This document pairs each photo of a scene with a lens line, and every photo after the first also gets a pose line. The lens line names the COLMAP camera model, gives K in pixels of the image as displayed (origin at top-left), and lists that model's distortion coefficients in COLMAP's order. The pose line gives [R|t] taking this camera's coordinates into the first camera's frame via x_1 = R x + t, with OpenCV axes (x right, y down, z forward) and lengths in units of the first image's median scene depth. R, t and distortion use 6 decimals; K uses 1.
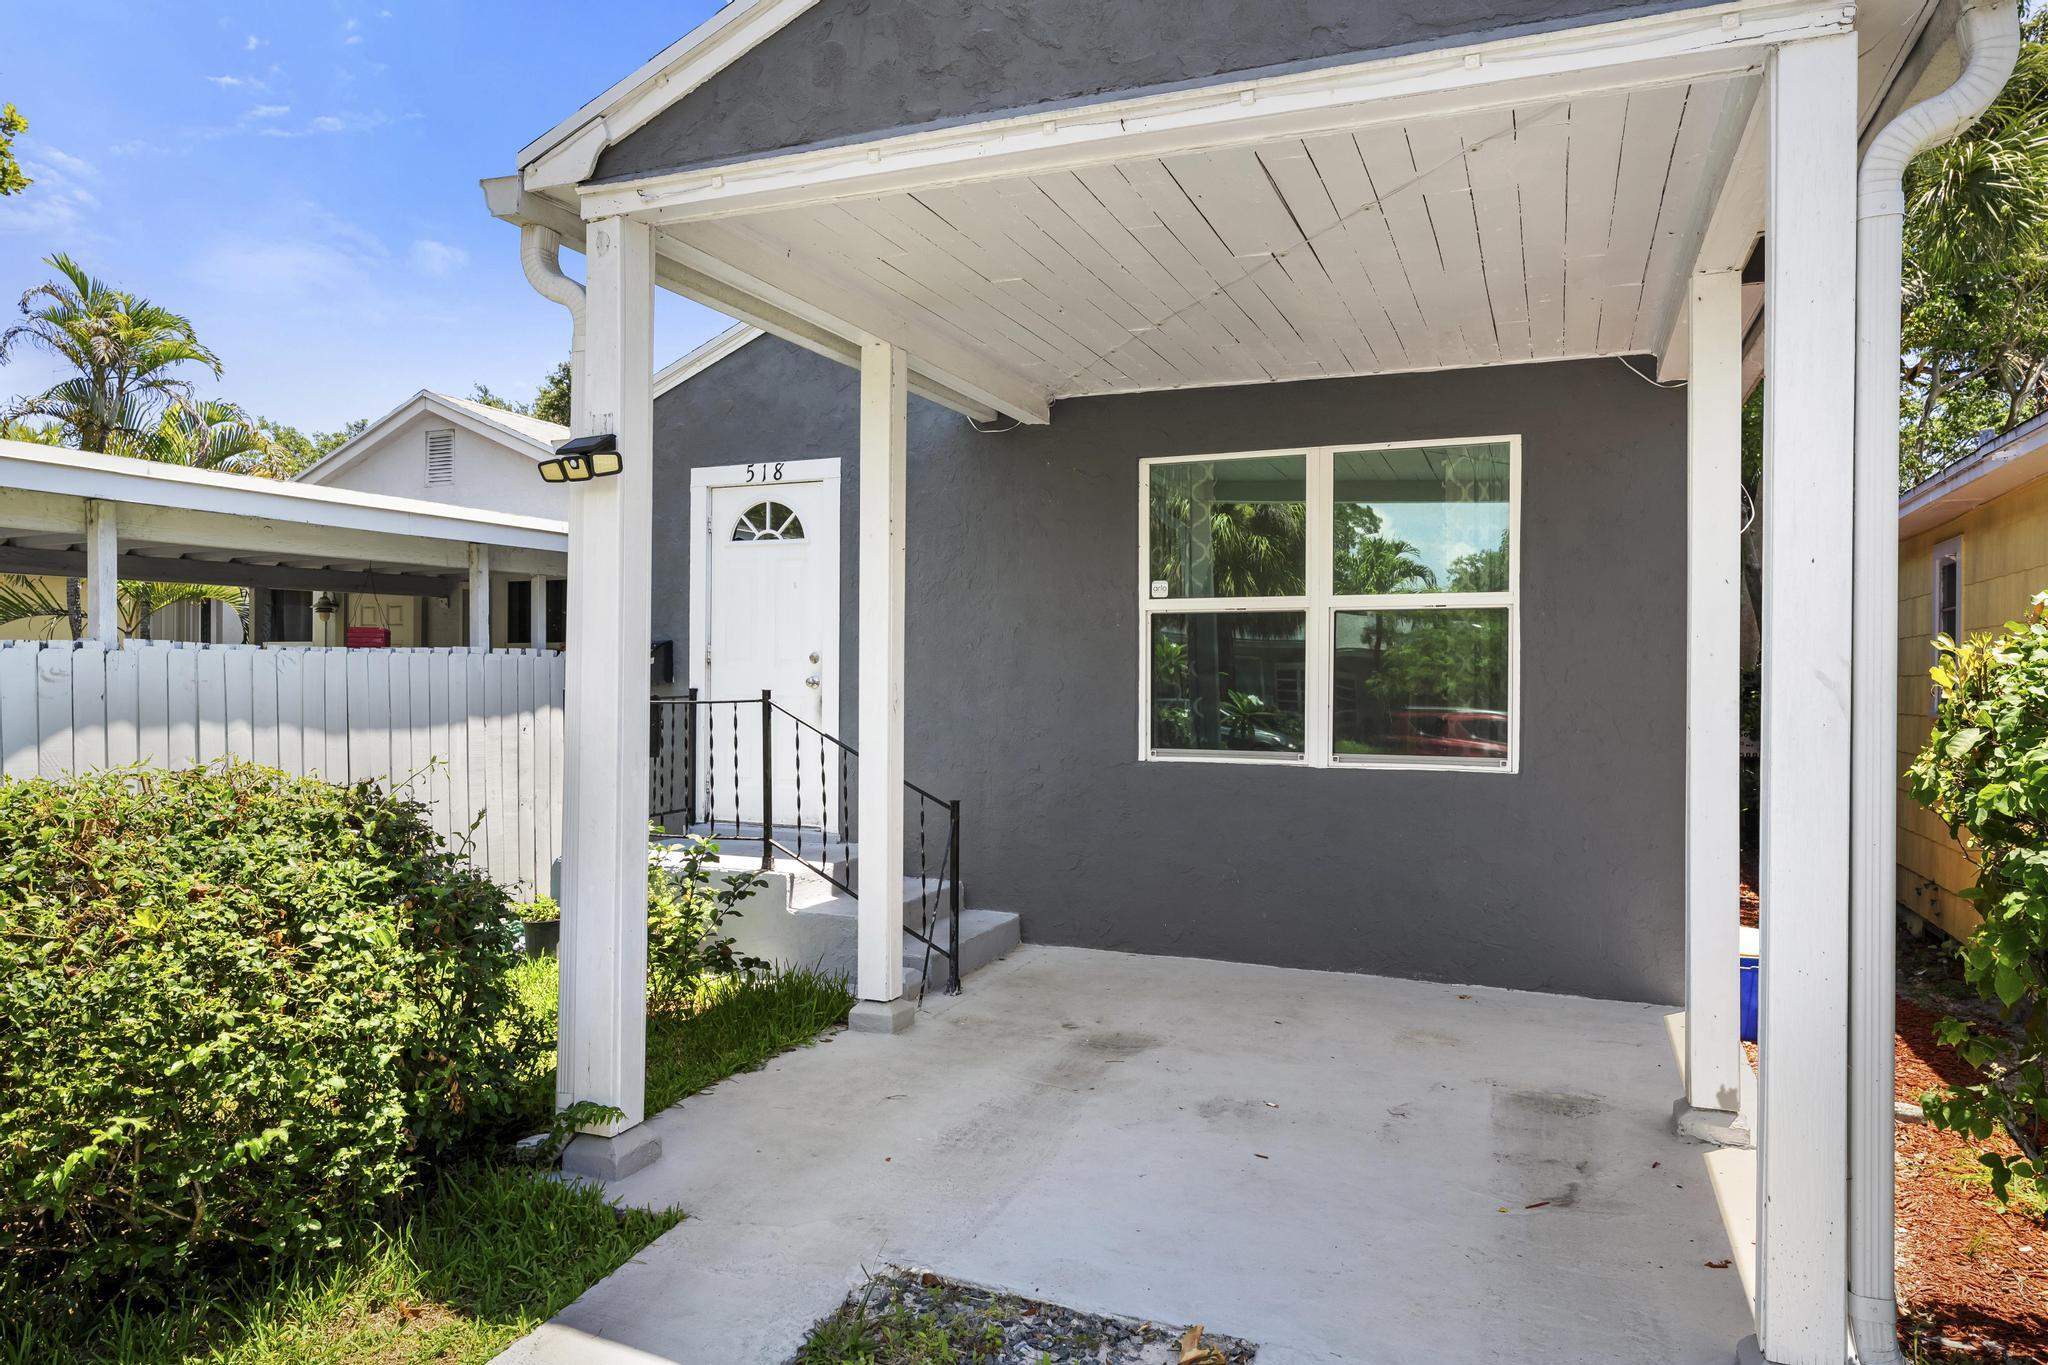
lens RADIAL K [[1252.6, 0, 1024.0], [0, 1252.6, 682.5], [0, 0, 1]] dist [-0.000650, 0.001265]
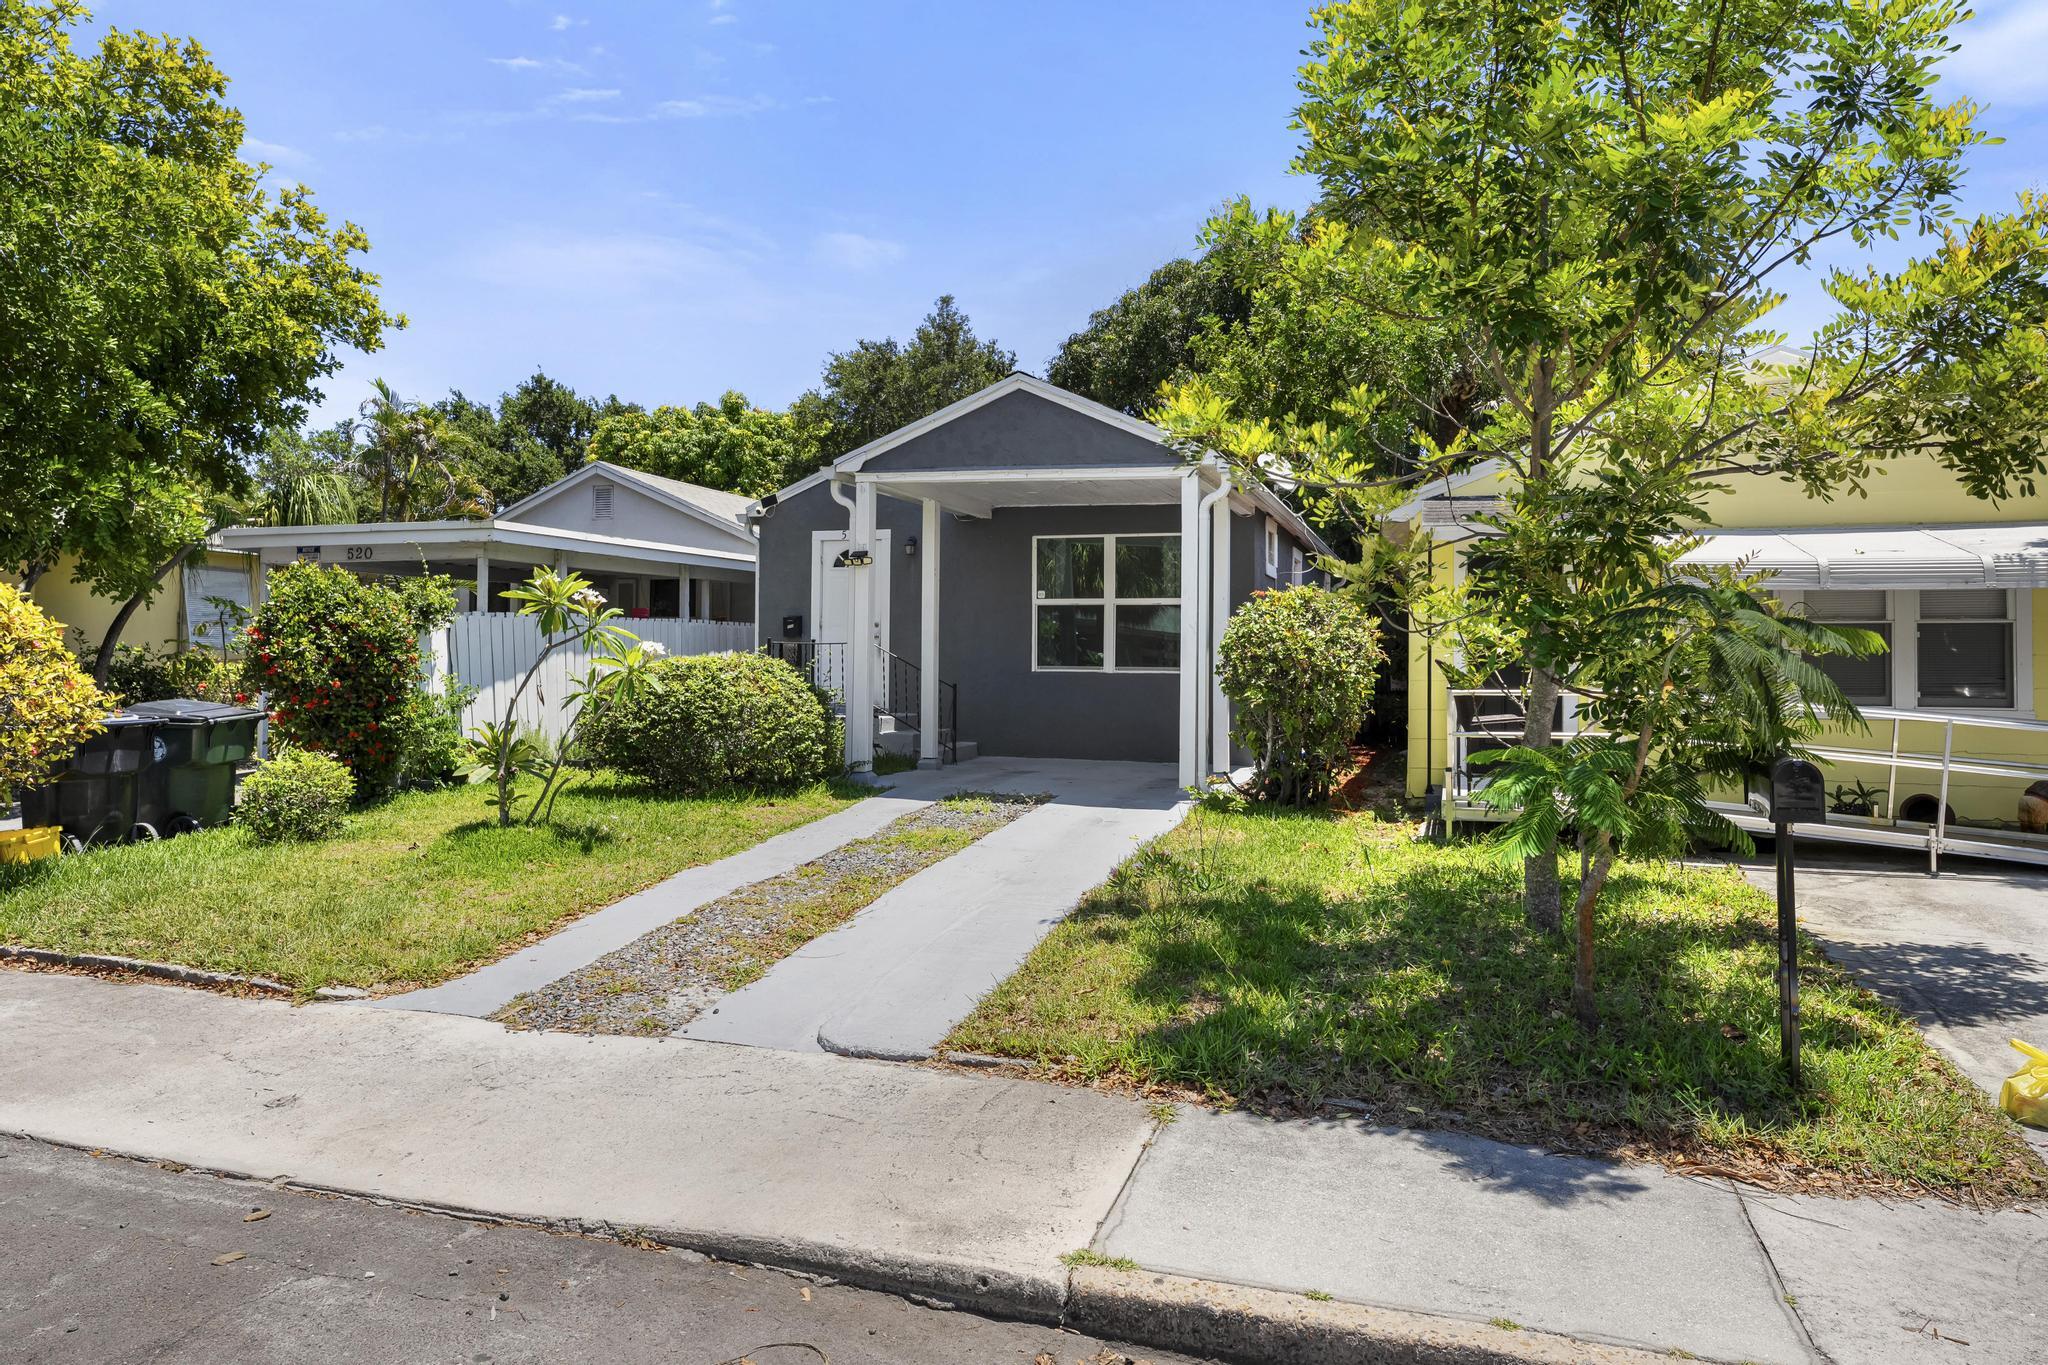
lens RADIAL K [[1256.2, 0, 1029.9], [0, 1256.2, 637.7], [0, 0, 1]] dist [-0.001577, 0.002389]
pose [[0.996297, 0.005341, 0.085807, -0.100770], [-0.003681, 0.999803, -0.019488, 0.044987], [-0.085894, 0.019100, 0.996121, -1.193349]]
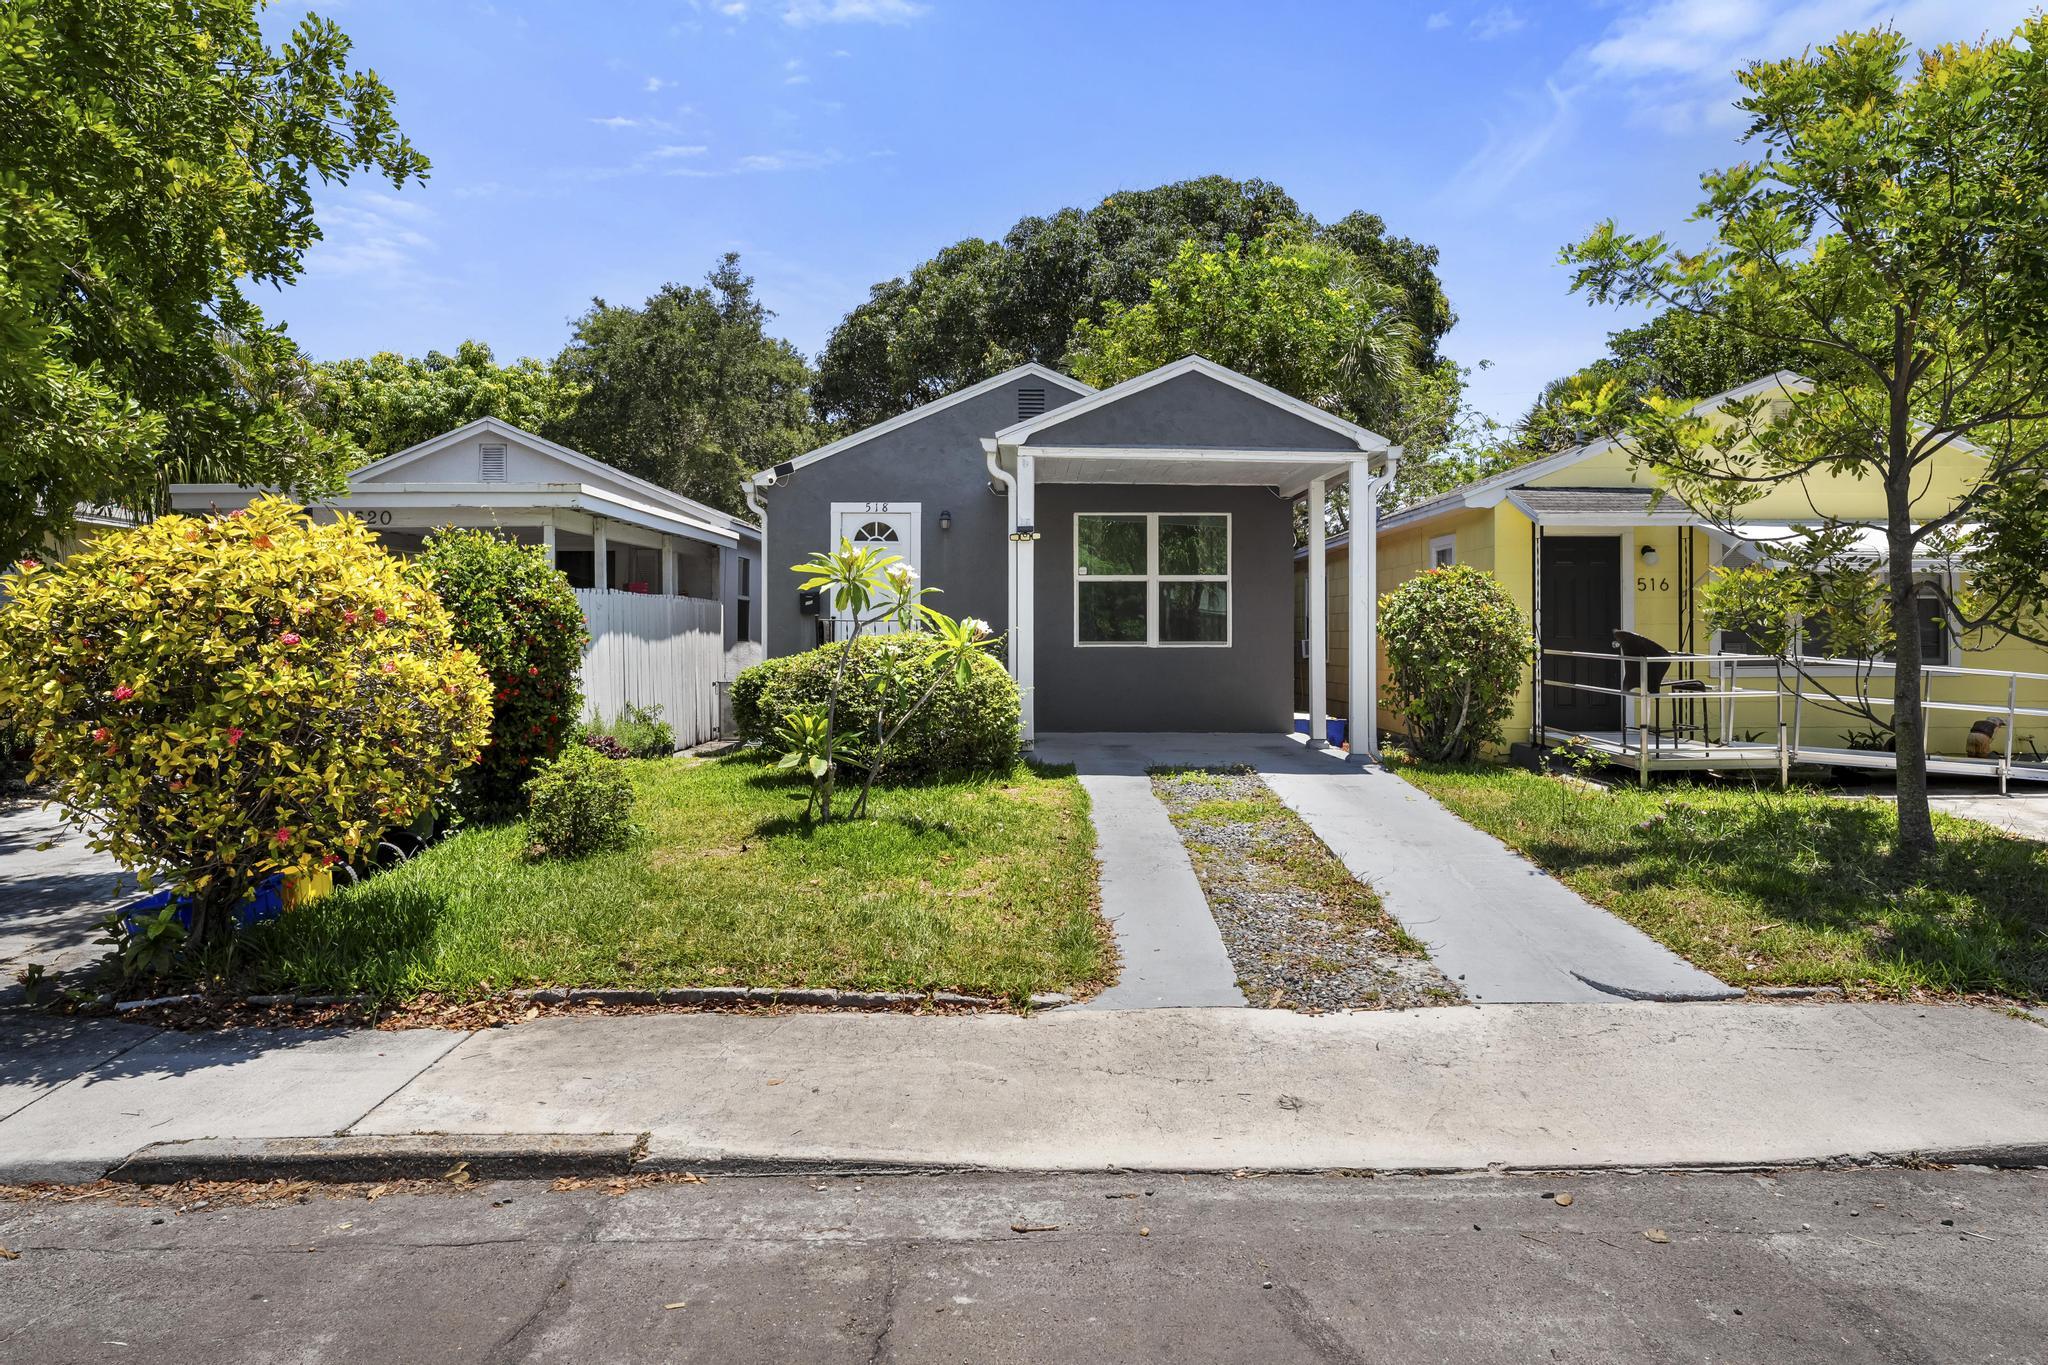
lens RADIAL K [[1256.2, 0, 1029.9], [0, 1256.2, 637.7], [0, 0, 1]] dist [-0.001577, 0.002389]
pose [[0.920313, -0.006362, 0.391131, -0.841517], [0.006719, 0.999977, 0.000456, 0.042838], [-0.391125, 0.002208, 0.920335, -1.016660]]
